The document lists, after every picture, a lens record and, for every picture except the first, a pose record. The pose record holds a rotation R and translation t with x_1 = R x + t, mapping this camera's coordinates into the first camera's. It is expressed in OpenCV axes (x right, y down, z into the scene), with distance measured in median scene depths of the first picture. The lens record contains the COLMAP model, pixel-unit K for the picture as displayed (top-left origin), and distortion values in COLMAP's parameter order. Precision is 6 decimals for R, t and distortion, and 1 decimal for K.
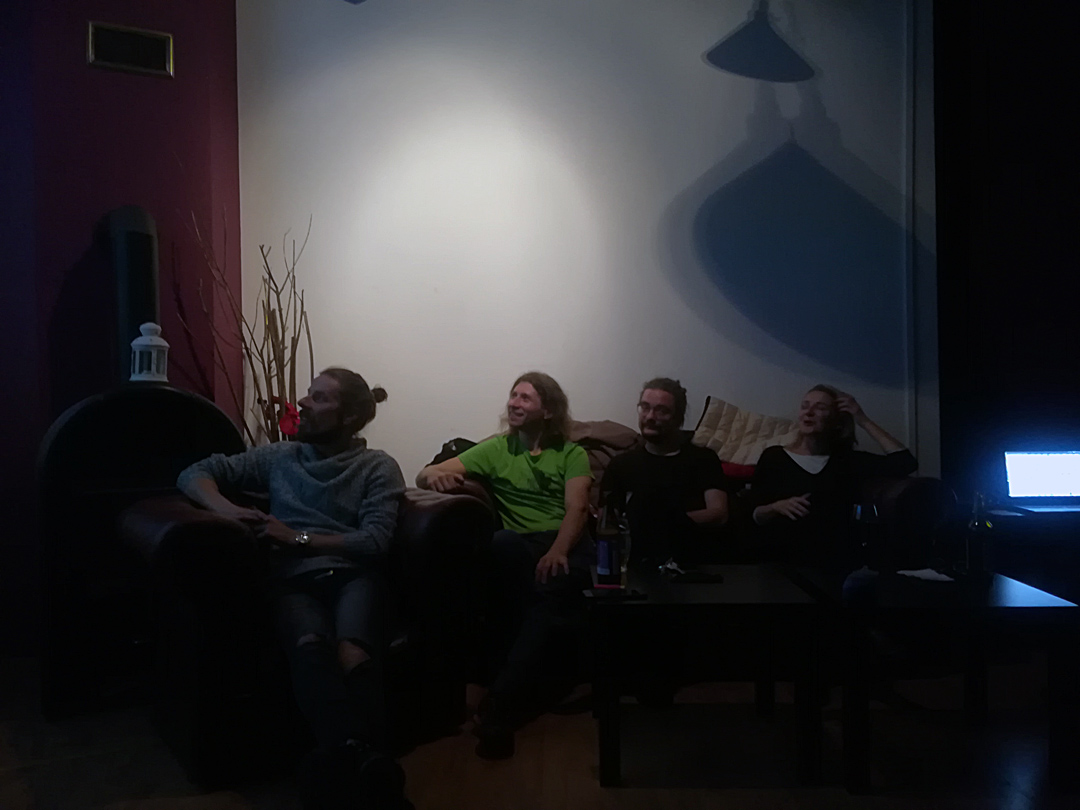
lens RADIAL K [[912.2, 0, 543.2], [0, 912.2, 406.3], [0, 0, 1]] dist [0.043643, -0.004968]
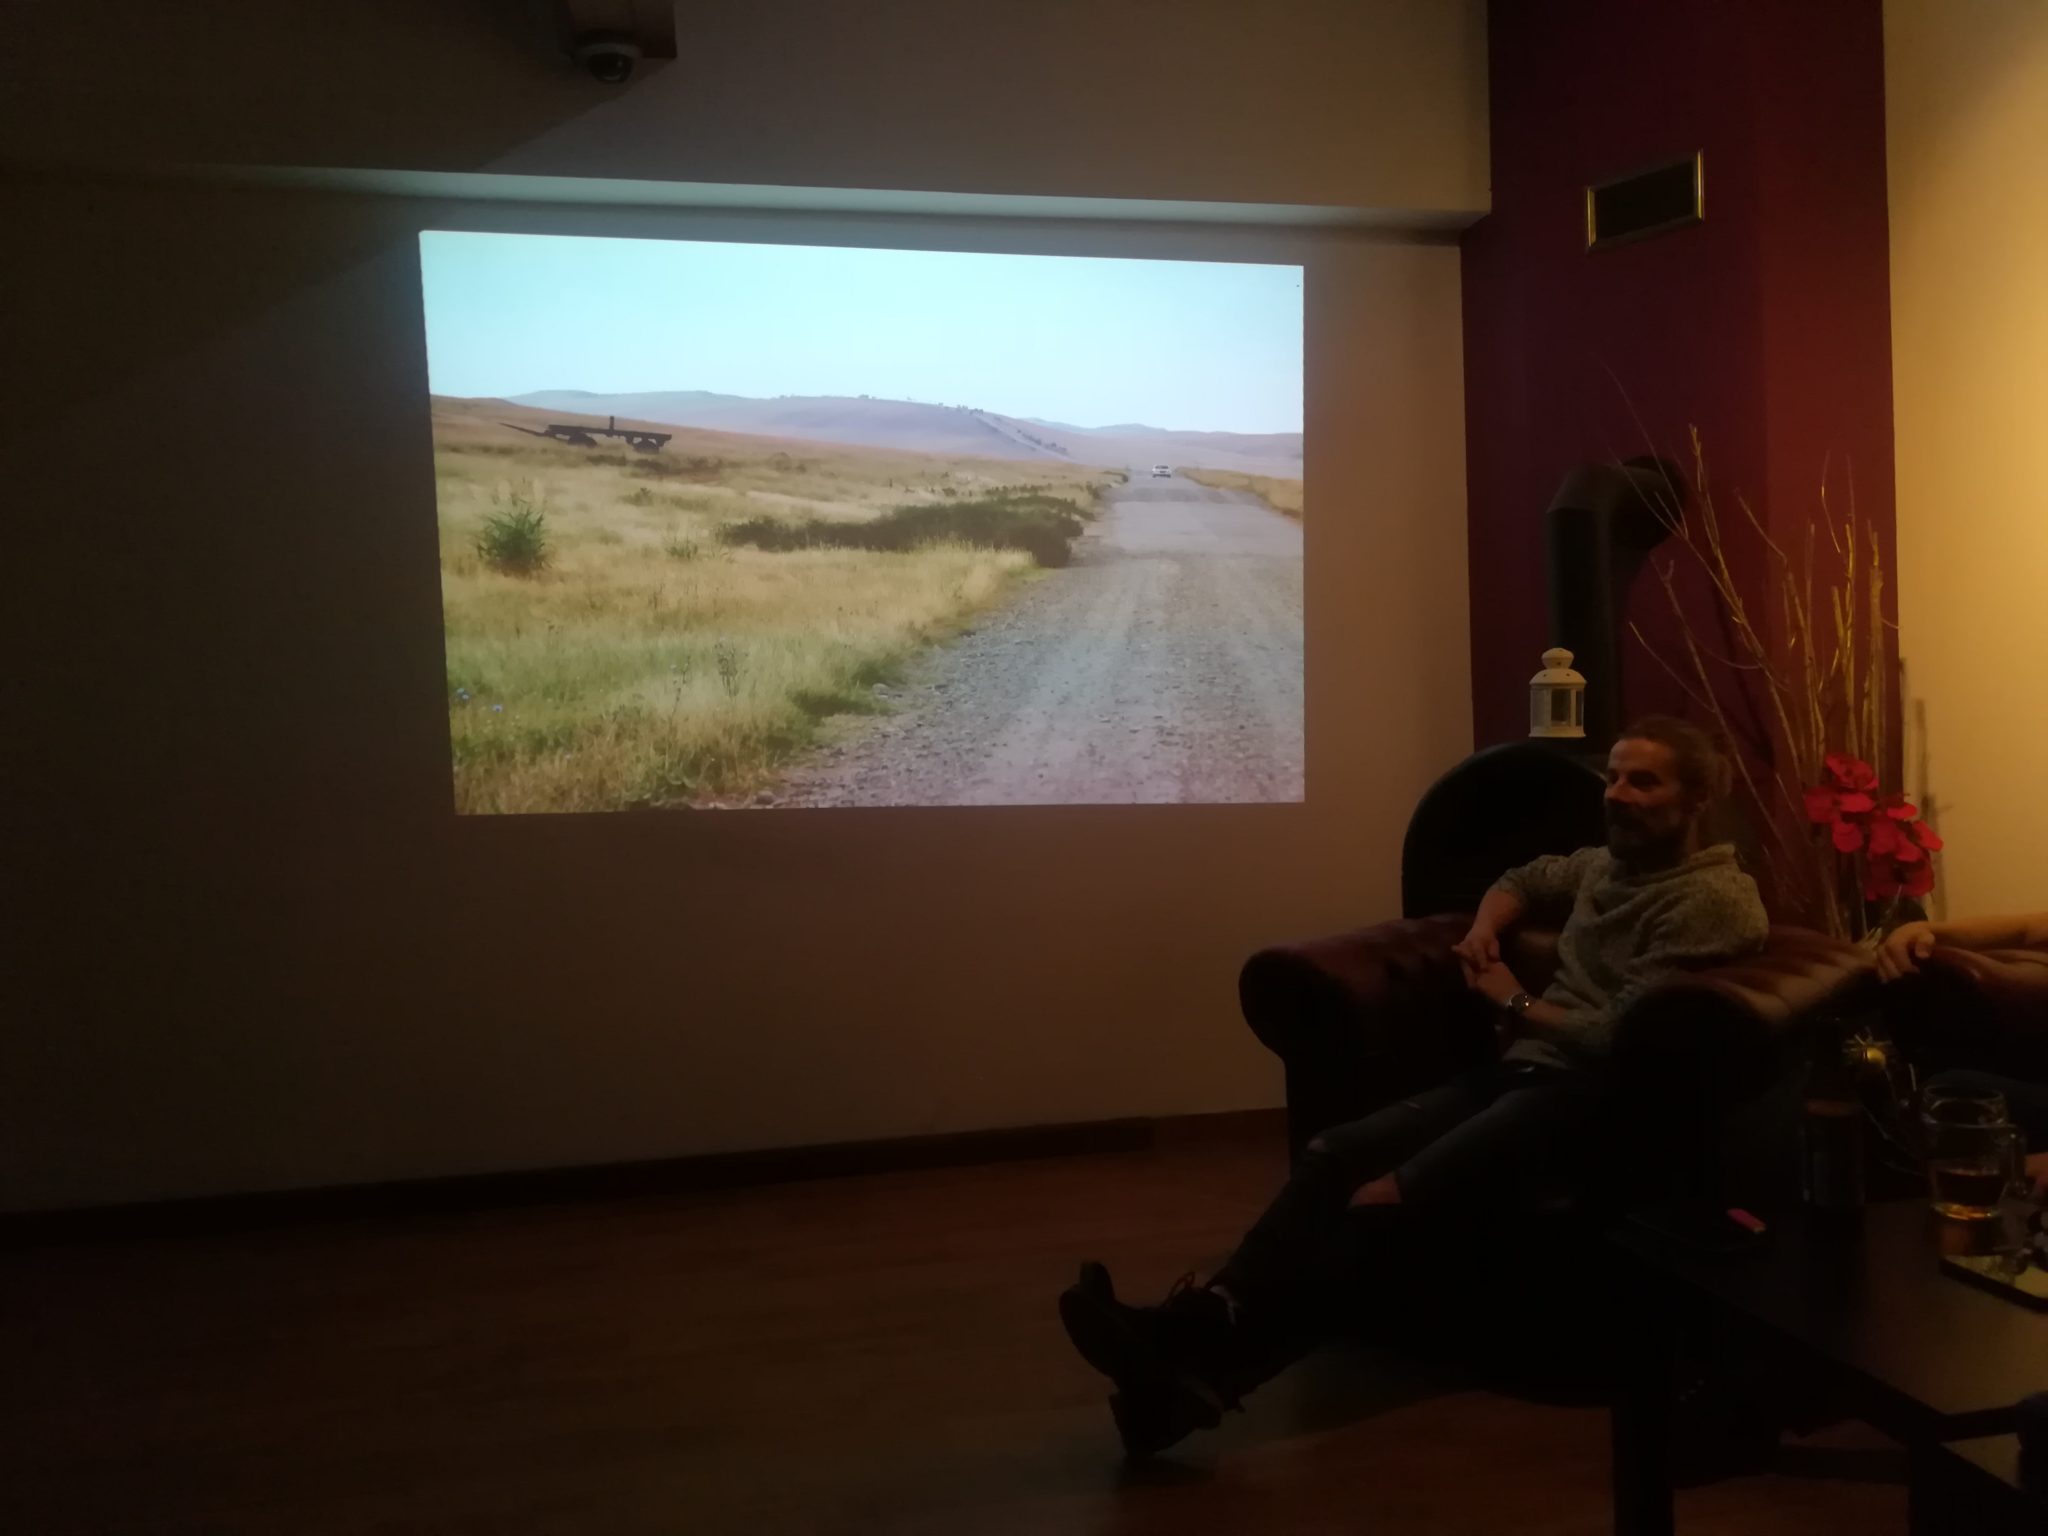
lens RADIAL K [[1583.9, 0, 1033.8], [0, 1583.9, 775.2], [0, 0, 1]] dist [0.051761, -0.063787]
pose [[0.210286, 0.023554, -0.977356, 0.515063], [0.037534, 0.998778, 0.032146, -0.042459], [0.976919, -0.043444, 0.209145, 0.328339]]
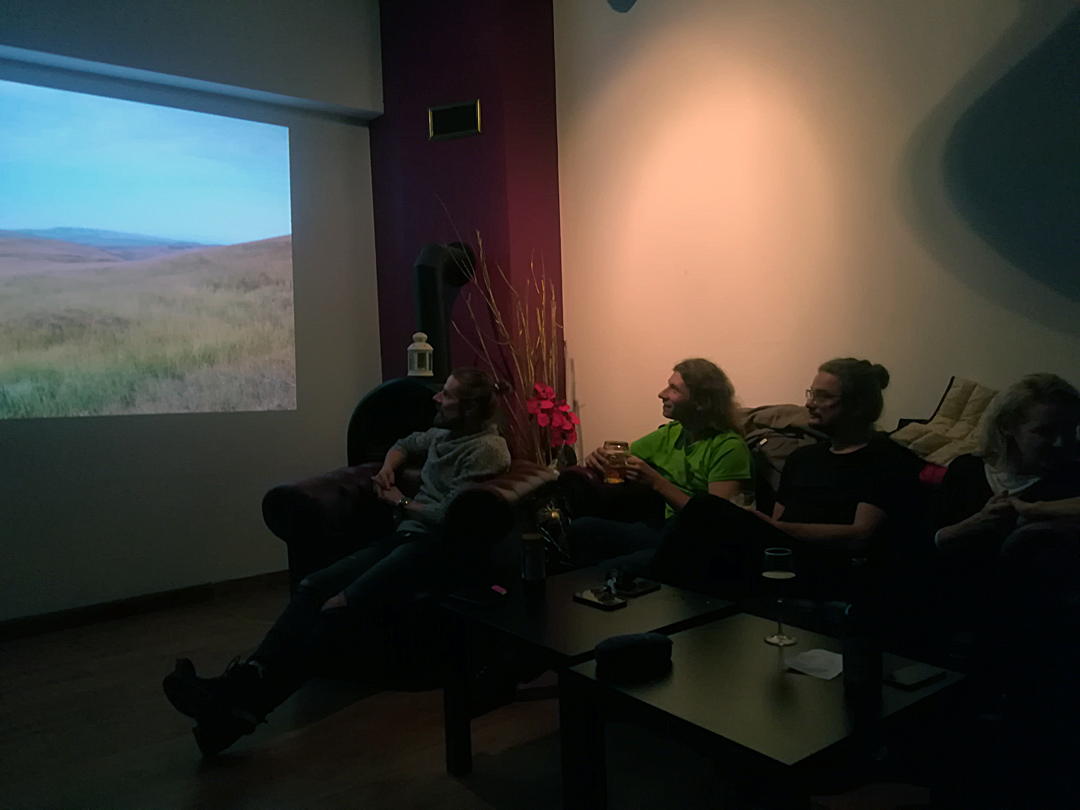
lens RADIAL K [[821.1, 0, 537.4], [0, 821.1, 408.5], [0, 0, 1]] dist [0.141781, -0.361611]
pose [[0.617120, 0.031106, -0.786254, 0.549302], [0.032432, 0.997364, 0.064913, -0.043731], [0.786201, -0.065559, 0.614484, 0.314748]]
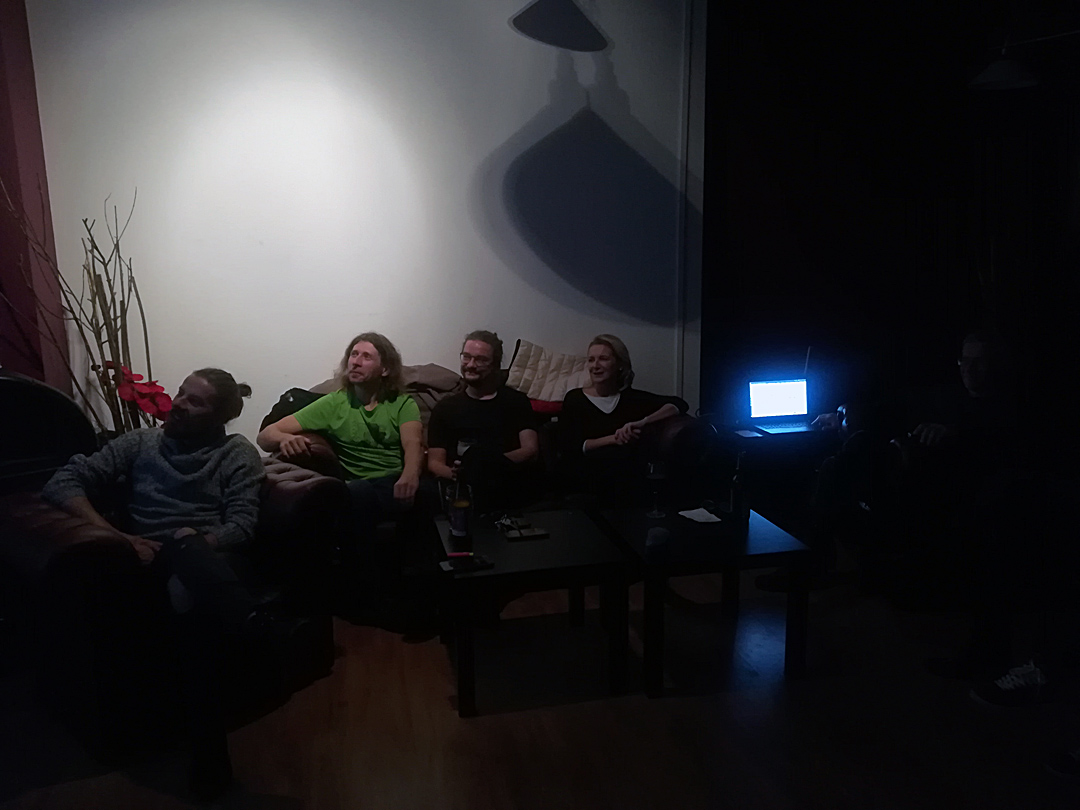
lens RADIAL K [[829.4, 0, 540.0], [0, 829.4, 405.0], [0, 0, 1]] dist [0.052981, -0.072215]
pose [[0.968910, -0.046689, 0.242968, -0.053908], [0.002247, 0.983653, 0.180063, -0.125777], [-0.247403, -0.173919, 0.953176, -0.017391]]
